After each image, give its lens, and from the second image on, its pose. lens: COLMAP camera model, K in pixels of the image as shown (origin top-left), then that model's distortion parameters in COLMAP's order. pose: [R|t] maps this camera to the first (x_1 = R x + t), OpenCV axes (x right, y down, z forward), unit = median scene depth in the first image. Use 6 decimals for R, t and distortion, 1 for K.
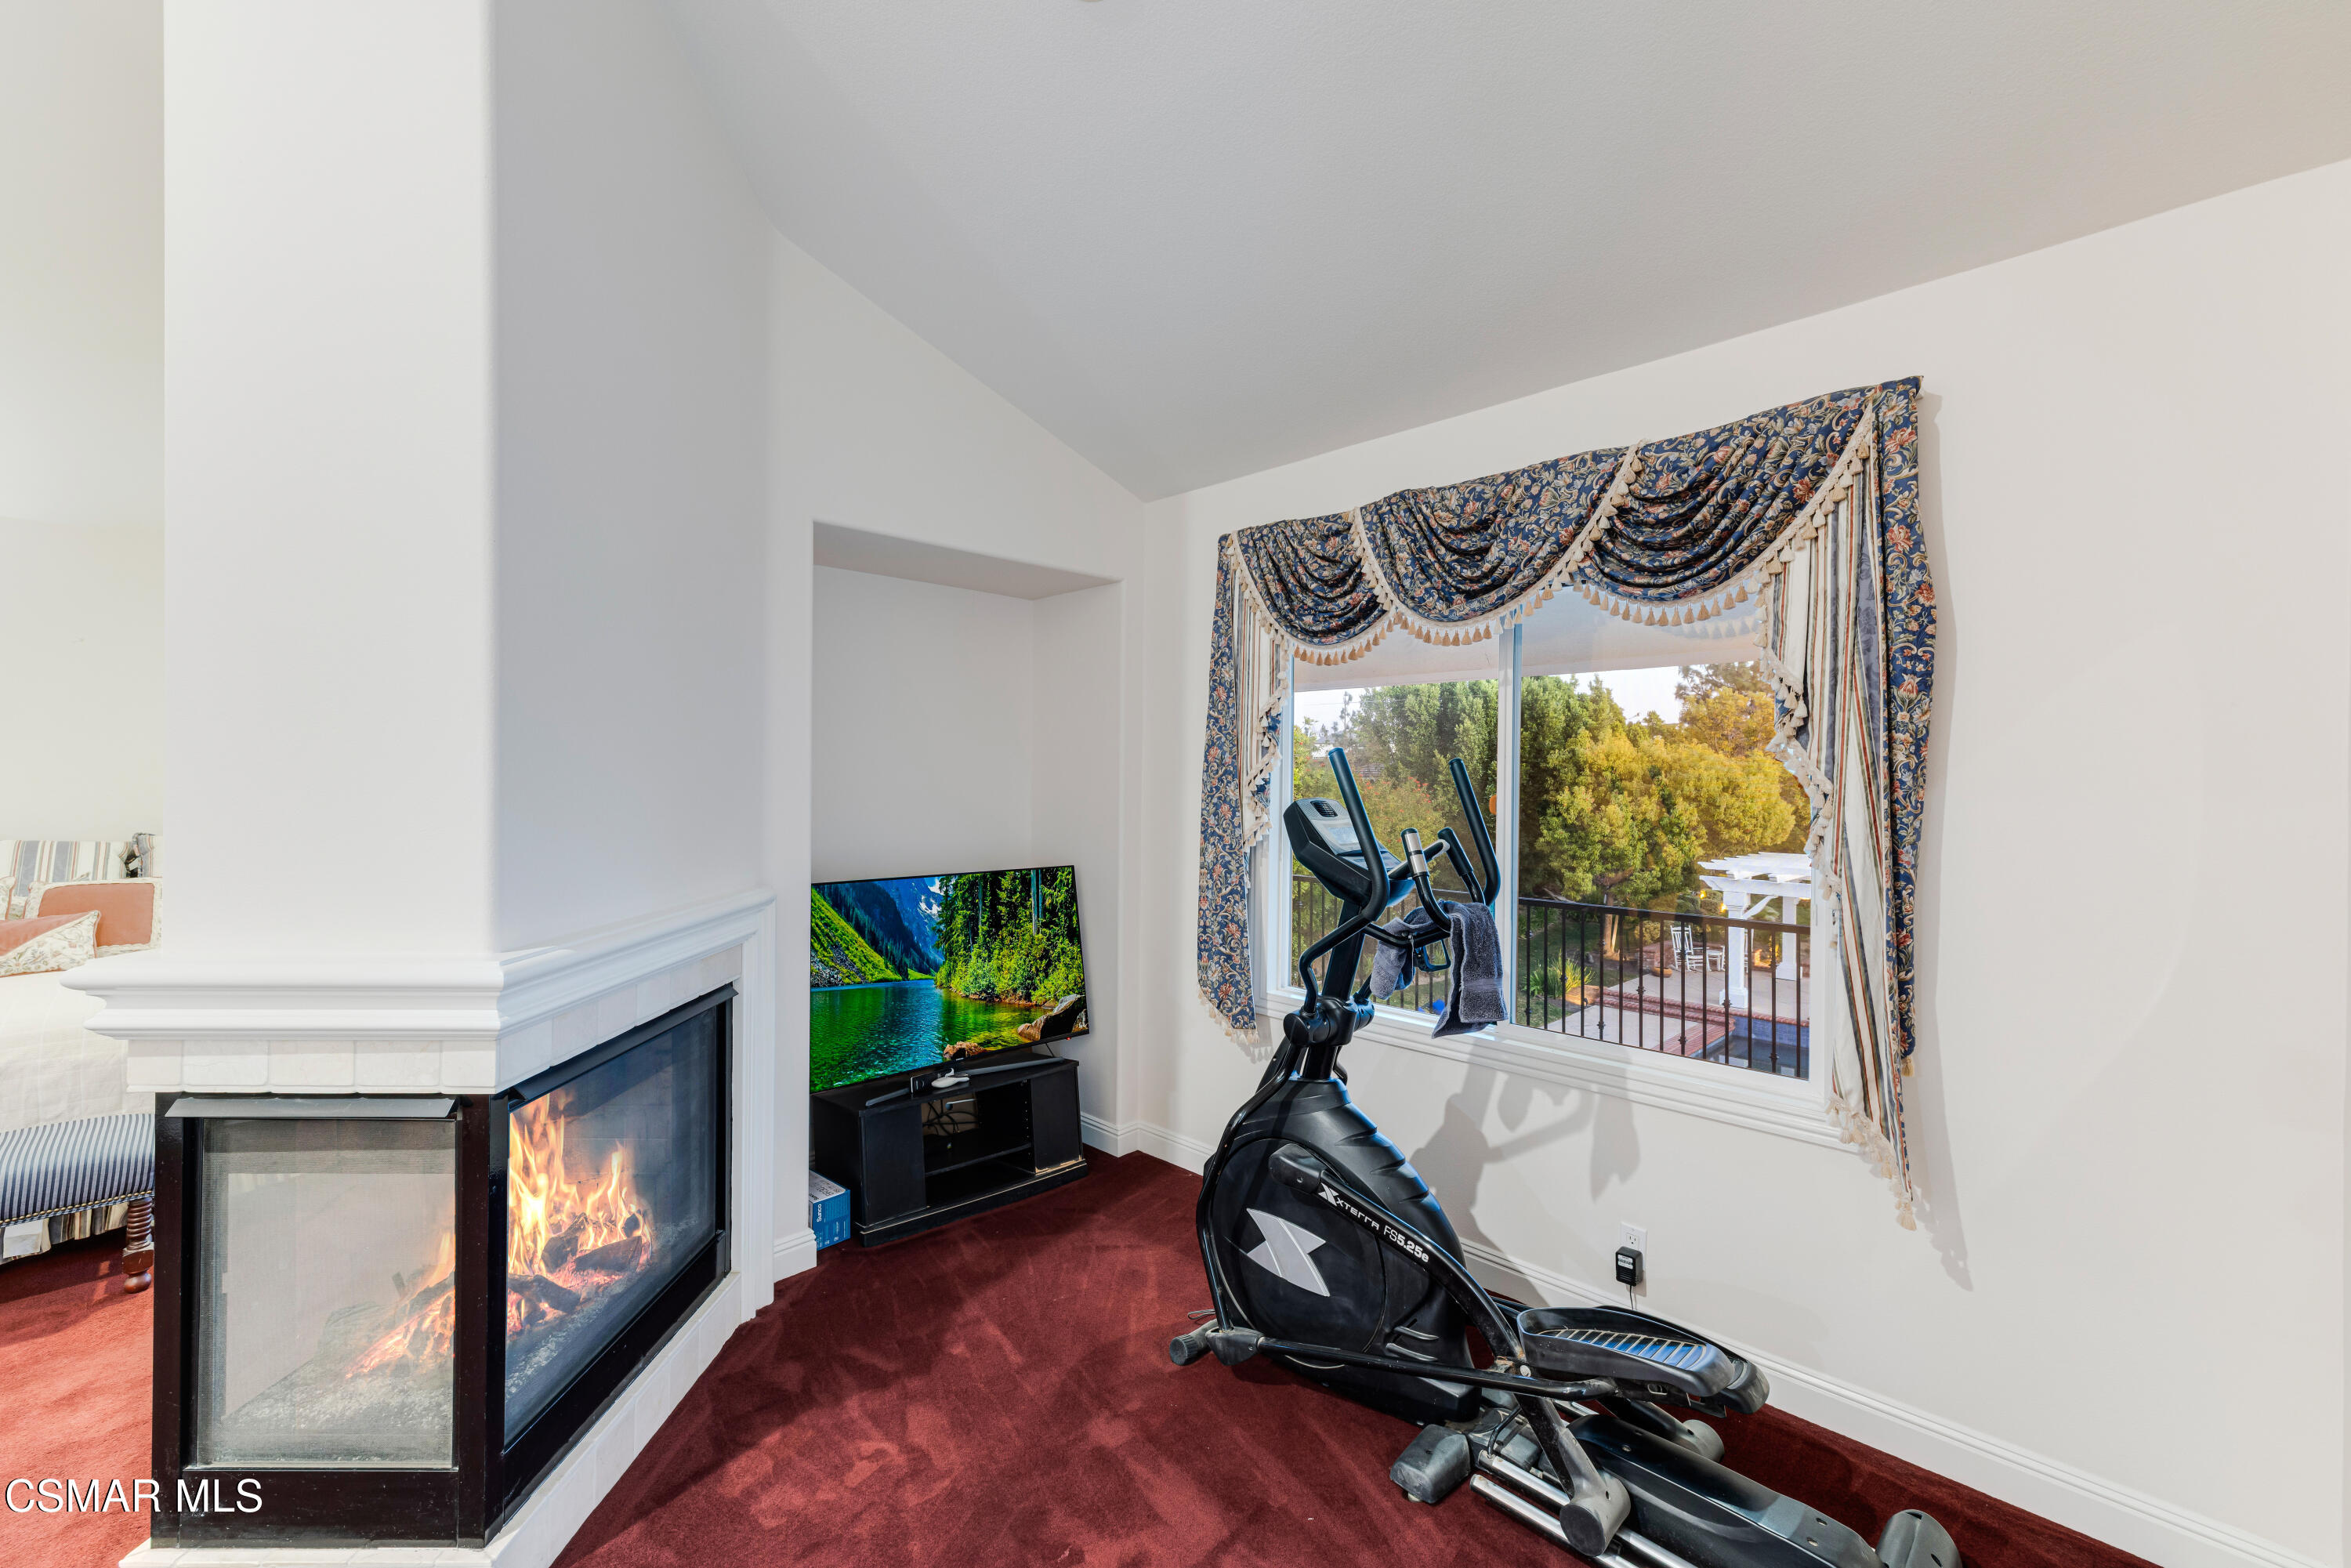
lens RADIAL K [[988.1, 0, 1165.5], [0, 988.1, 773.9], [0, 0, 1]] dist [0.002258, 0.000496]
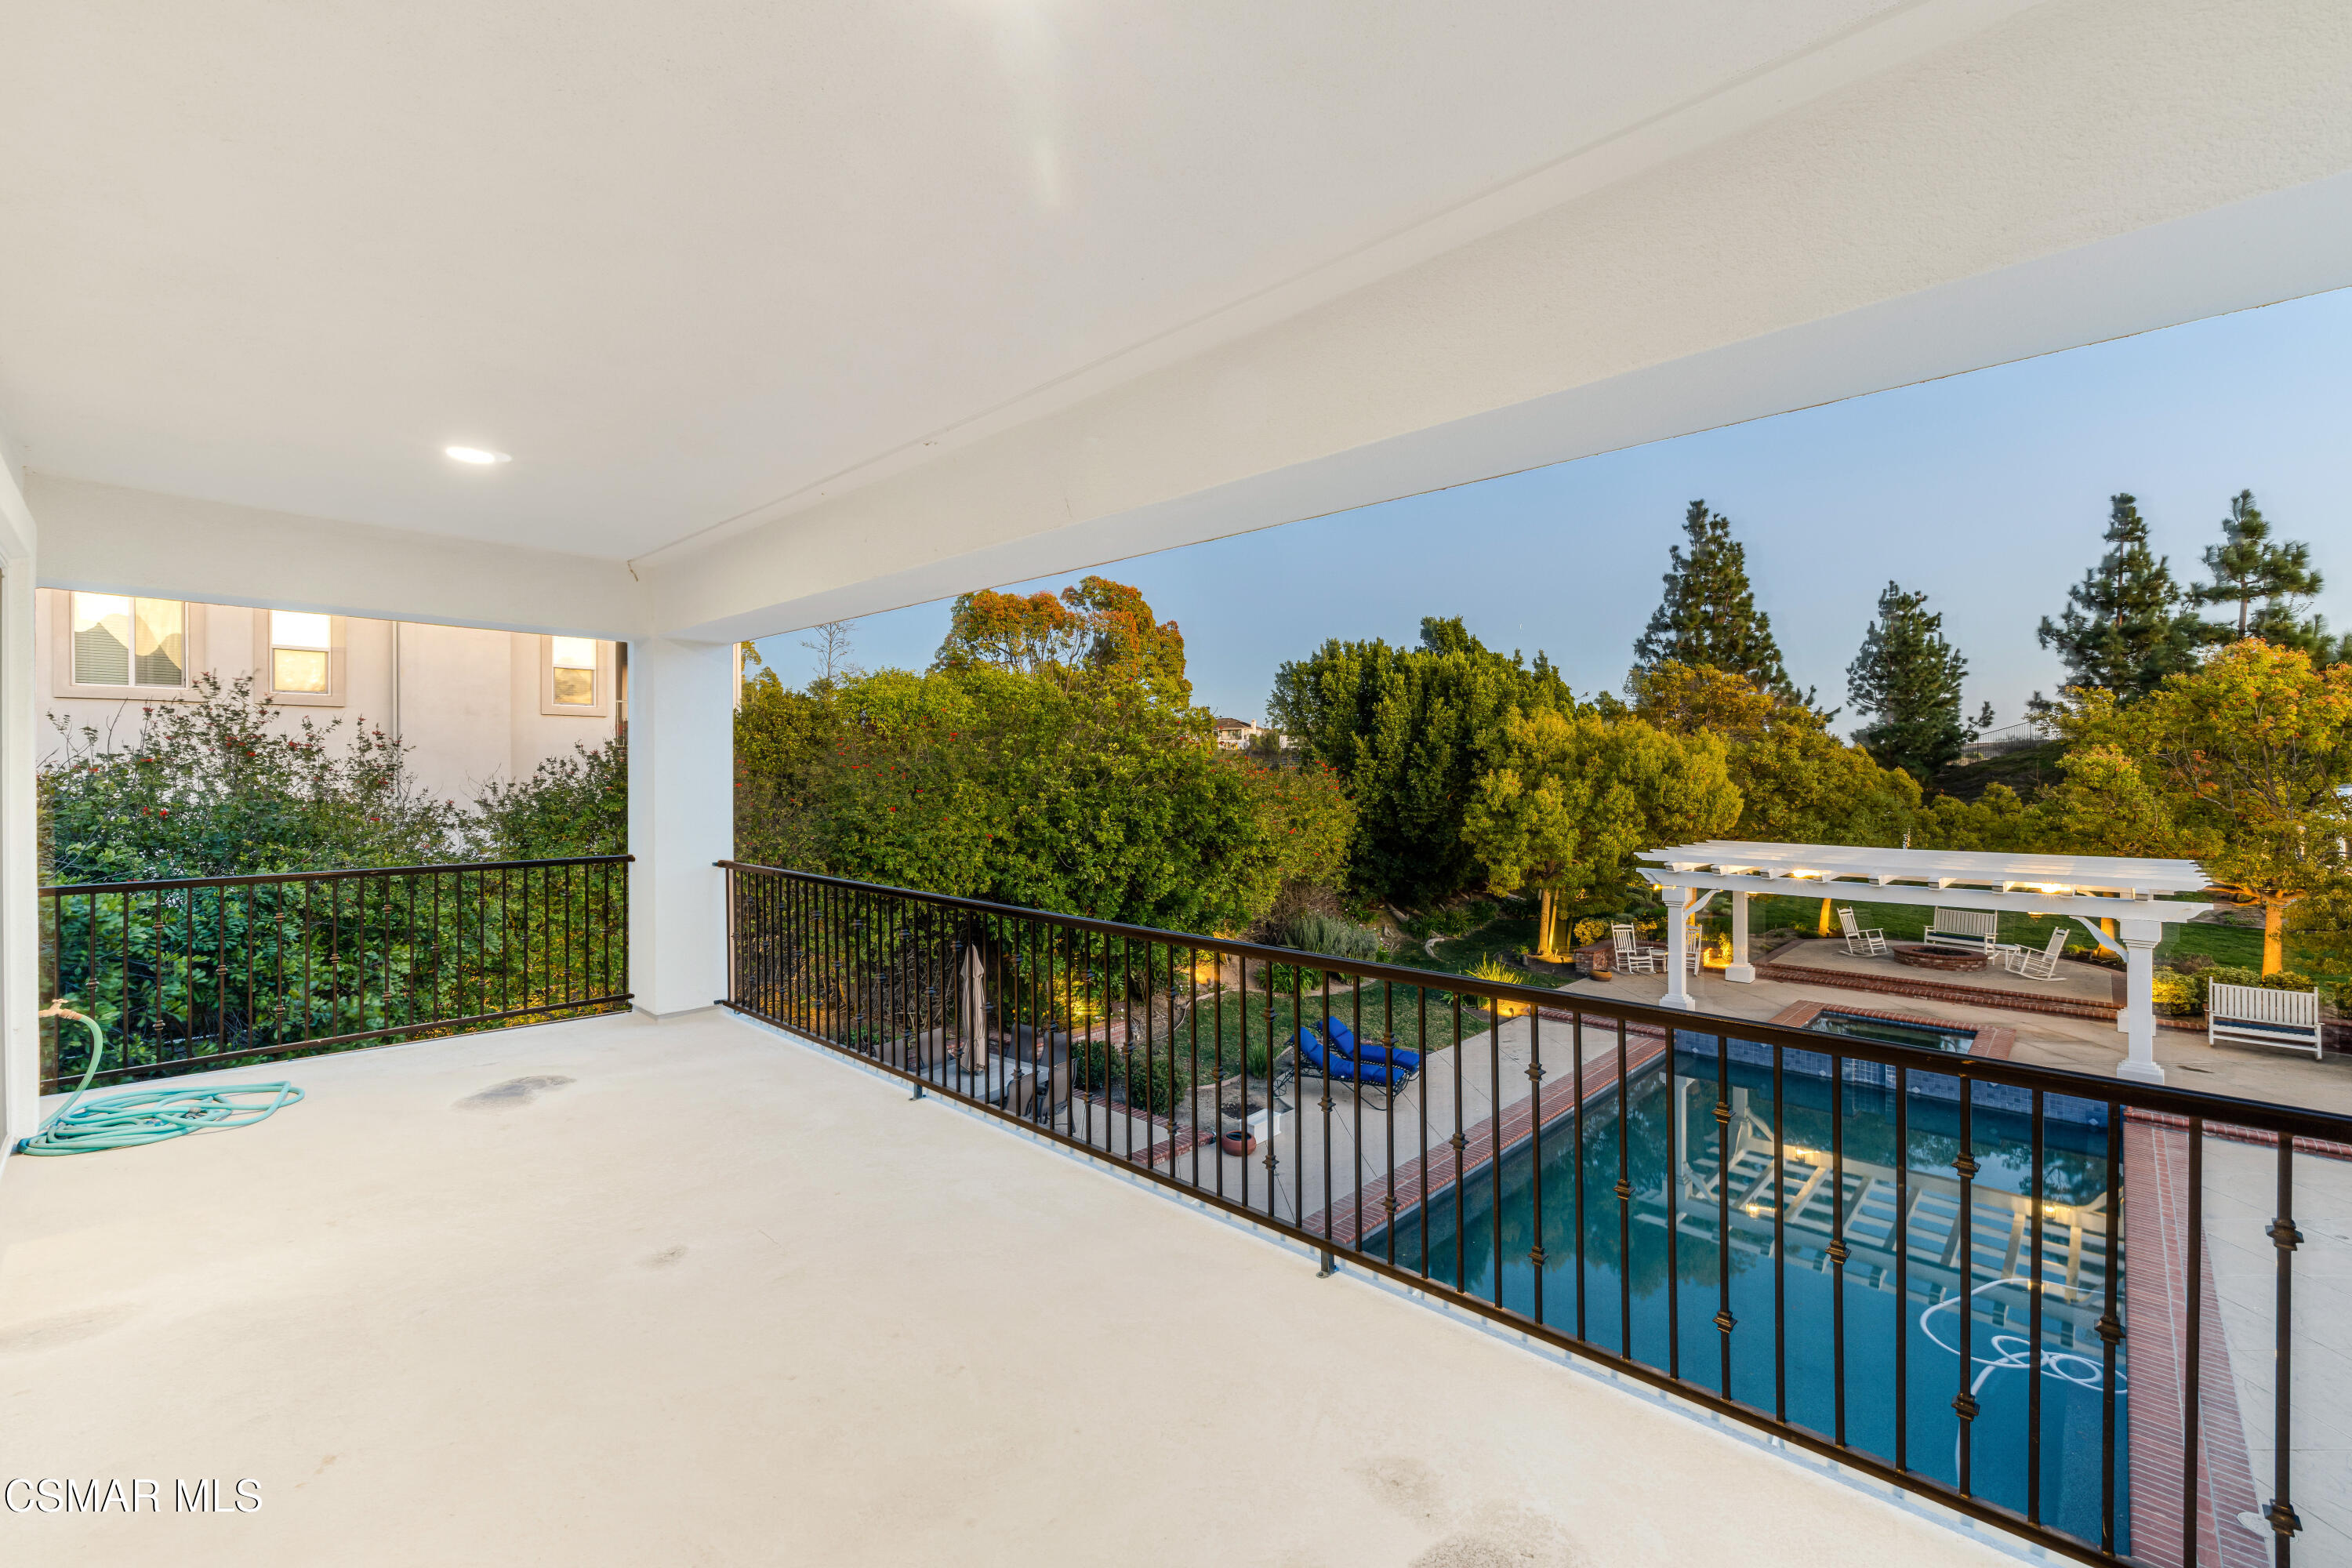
lens RADIAL K [[988.5, 0, 1166.0], [0, 988.5, 773.9], [0, 0, 1]] dist [0.002258, 0.000496]
pose [[0.999729, -0.010882, 0.020573, 0.675083], [0.010773, 0.999927, 0.005419, 0.064136], [-0.020631, -0.005196, 0.999774, 0.827234]]
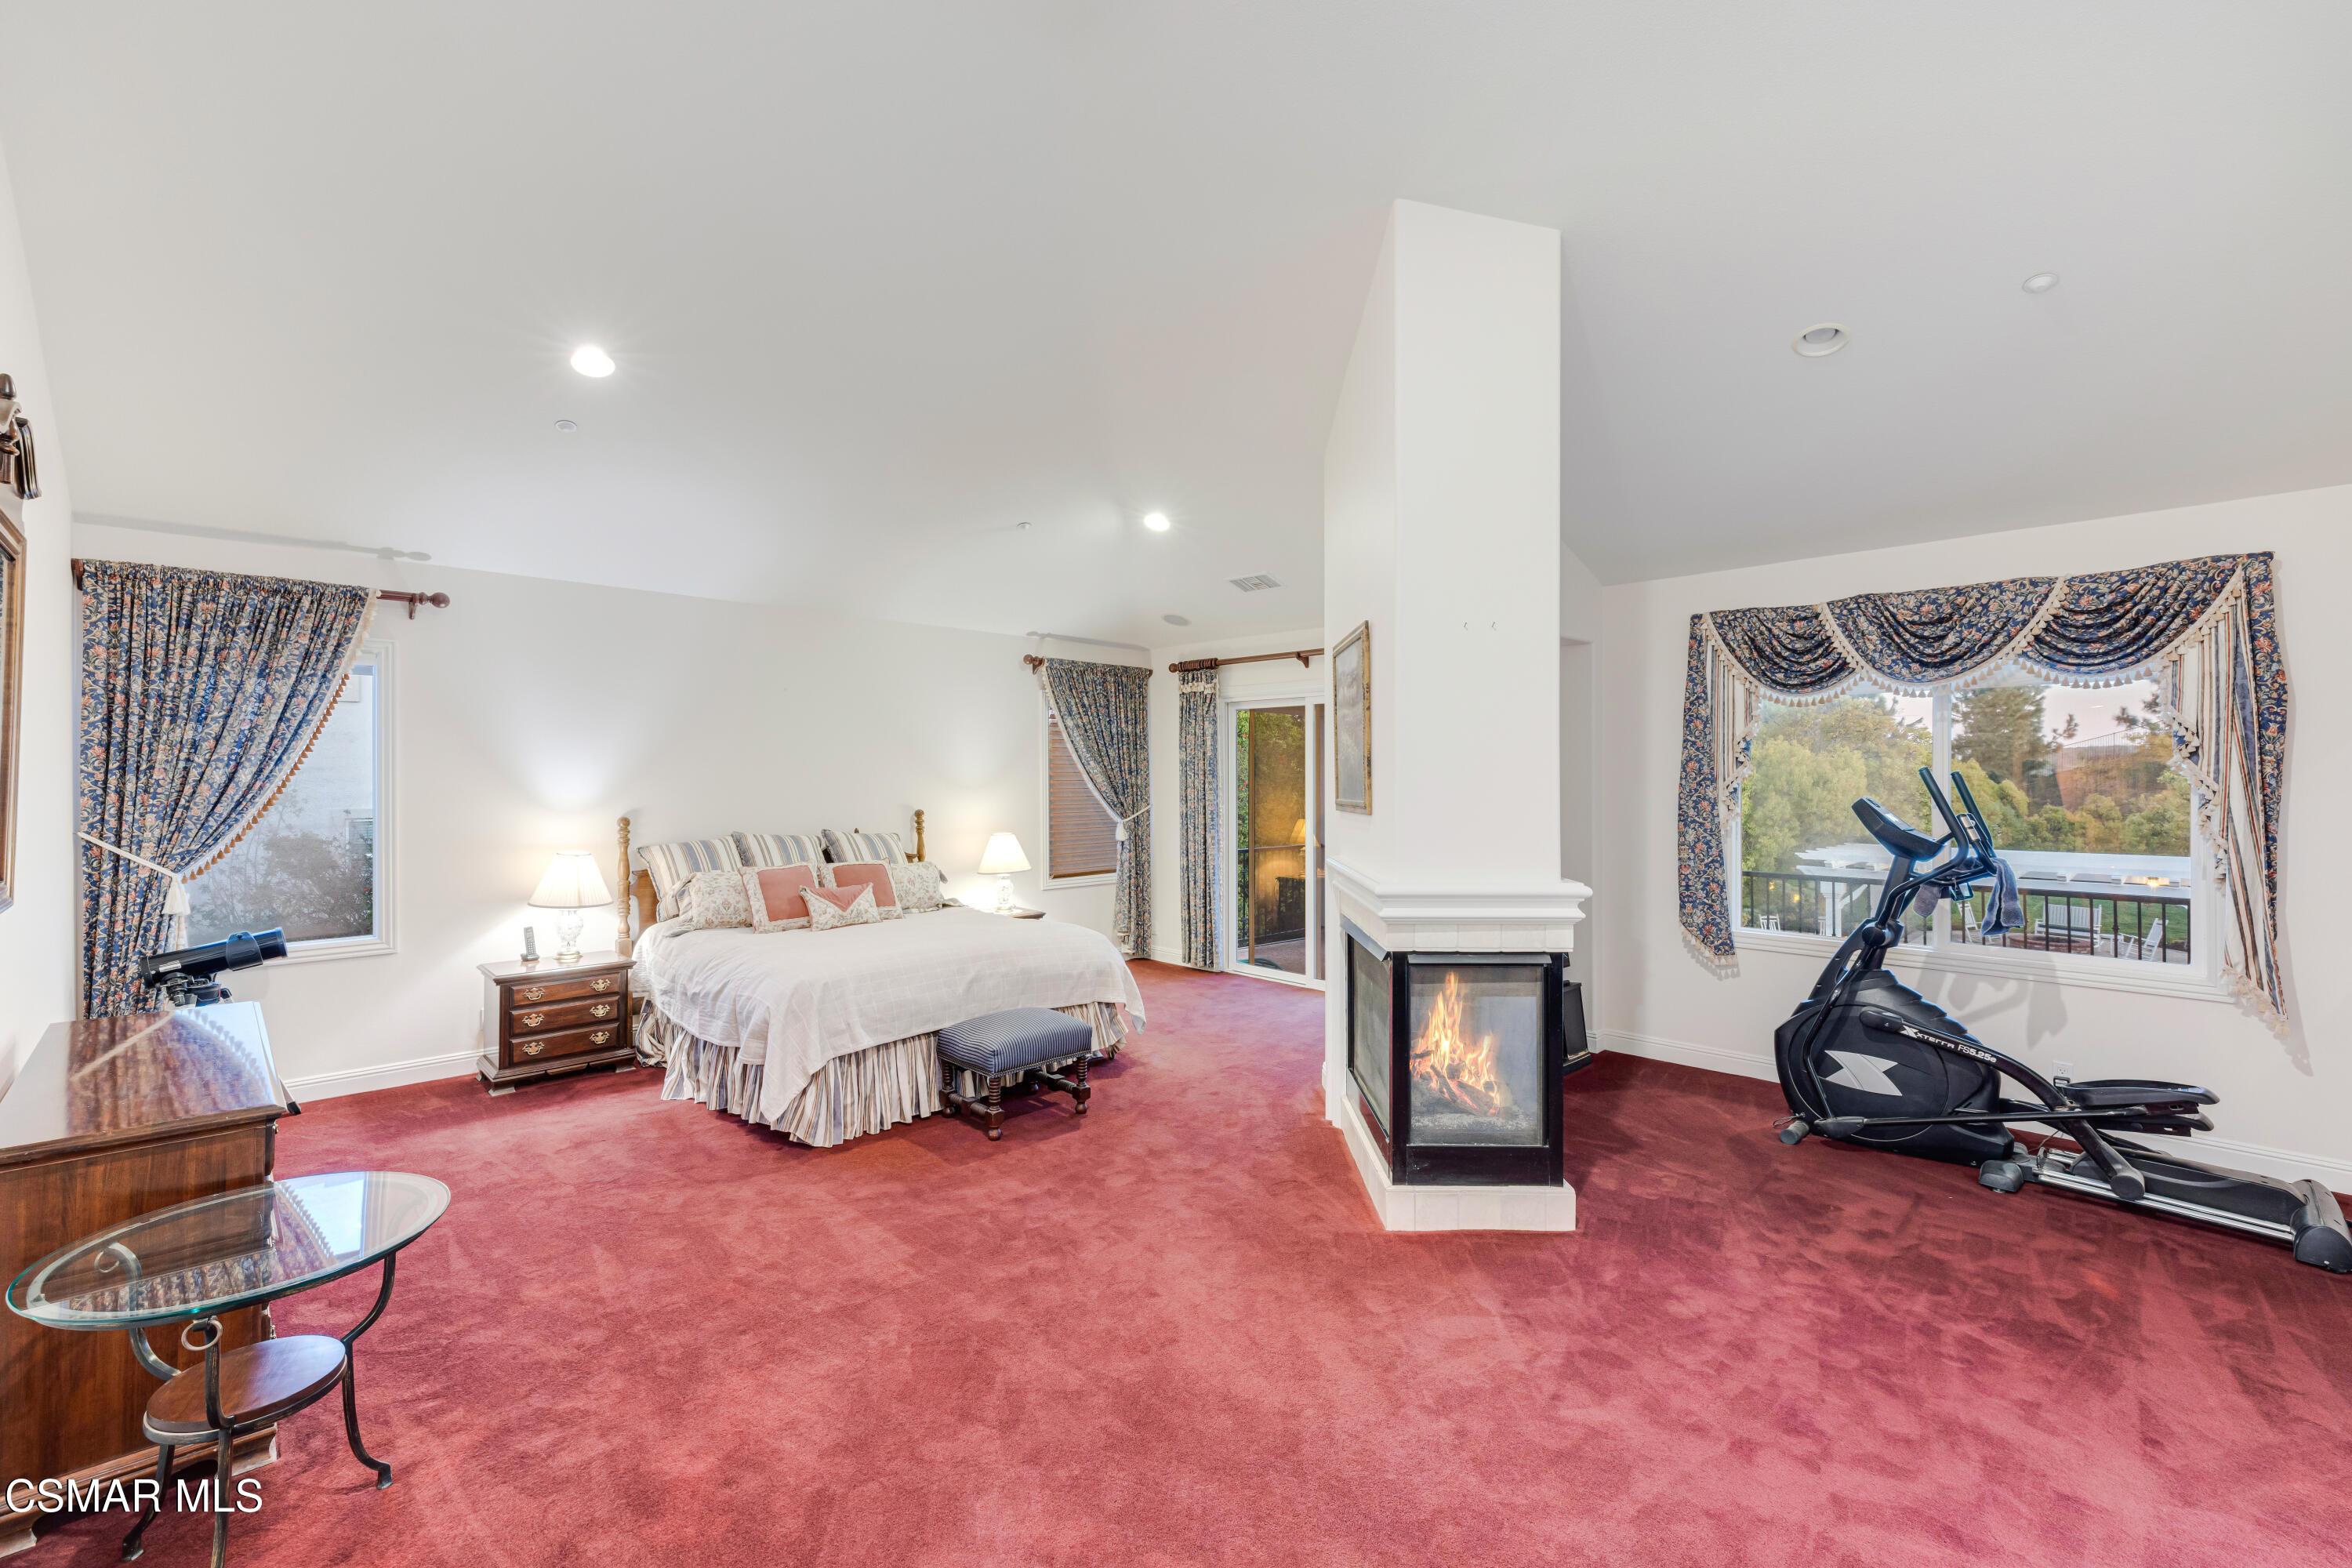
lens RADIAL K [[1011.7, 0, 1134.6], [0, 1011.7, 763.5], [0, 0, 1]] dist [-0.001874, -0.000466]
pose [[0.999724, -0.009756, -0.021365, -0.929038], [0.009577, 0.999918, -0.008468, -0.024708], [0.021446, 0.008262, 0.999736, -0.627835]]
